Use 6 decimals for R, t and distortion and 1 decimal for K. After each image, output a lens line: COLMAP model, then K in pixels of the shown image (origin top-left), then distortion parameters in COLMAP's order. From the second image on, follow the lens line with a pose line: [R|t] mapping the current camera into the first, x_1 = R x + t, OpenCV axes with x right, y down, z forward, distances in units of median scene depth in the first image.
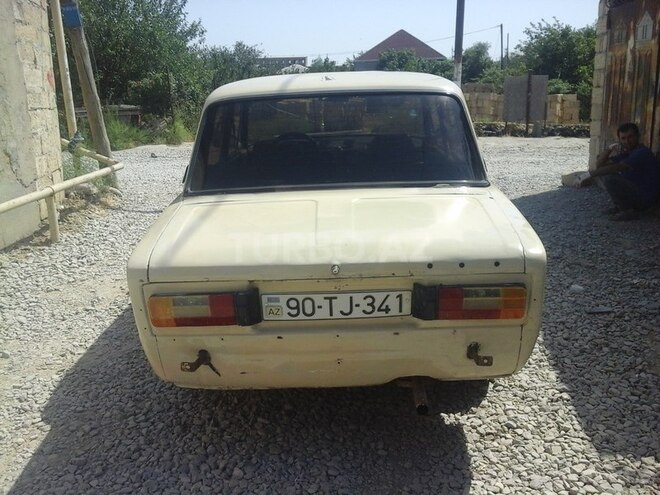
lens RADIAL K [[659.0, 0, 327.2], [0, 659.0, 247.1], [0, 0, 1]] dist [0.011698, -0.026102]
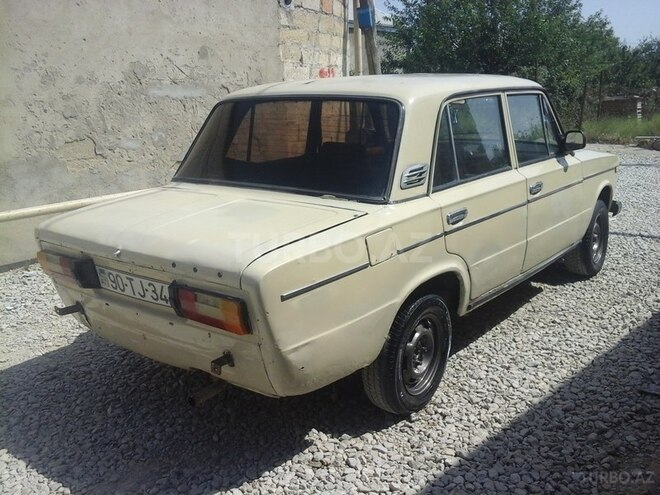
lens RADIAL K [[659.0, 0, 327.2], [0, 659.0, 247.1], [0, 0, 1]] dist [0.011698, -0.026102]
pose [[0.793312, 0.161703, -0.586948, 0.771534], [-0.154651, 0.985983, 0.062612, -0.083112], [0.588845, 0.041102, 0.807200, 0.230062]]
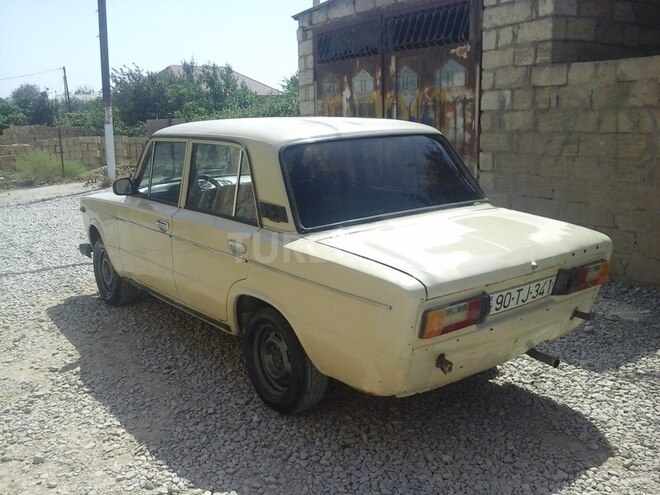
lens RADIAL K [[659.0, 0, 327.2], [0, 659.0, 247.1], [0, 0, 1]] dist [0.011698, -0.026102]
pose [[0.786895, -0.117059, 0.605883, -0.884155], [0.153890, 0.988047, -0.008971, -0.044030], [-0.597591, 0.100299, 0.795503, 0.151283]]
